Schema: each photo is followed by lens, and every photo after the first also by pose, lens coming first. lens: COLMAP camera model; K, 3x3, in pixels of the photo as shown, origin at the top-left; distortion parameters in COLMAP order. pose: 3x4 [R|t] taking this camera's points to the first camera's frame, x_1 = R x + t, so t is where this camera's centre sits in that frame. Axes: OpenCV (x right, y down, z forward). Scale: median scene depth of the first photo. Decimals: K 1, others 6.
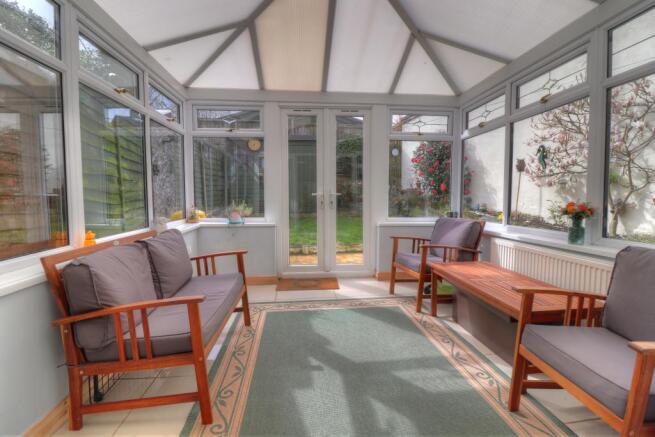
lens RADIAL K [[298.9, 0, 326.6], [0, 298.9, 213.2], [0, 0, 1]] dist [0.001876, -0.020868]
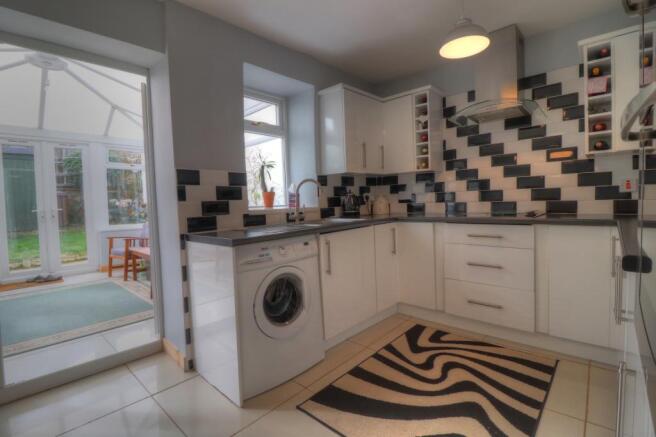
lens RADIAL K [[299.3, 0, 327.1], [0, 299.3, 213.1], [0, 0, 1]] dist [0.001876, -0.020868]
pose [[0.735070, -0.047642, 0.676315, 0.023966], [0.068193, 0.997665, -0.003838, 0.032264], [-0.674553, 0.048941, 0.736602, -0.652914]]
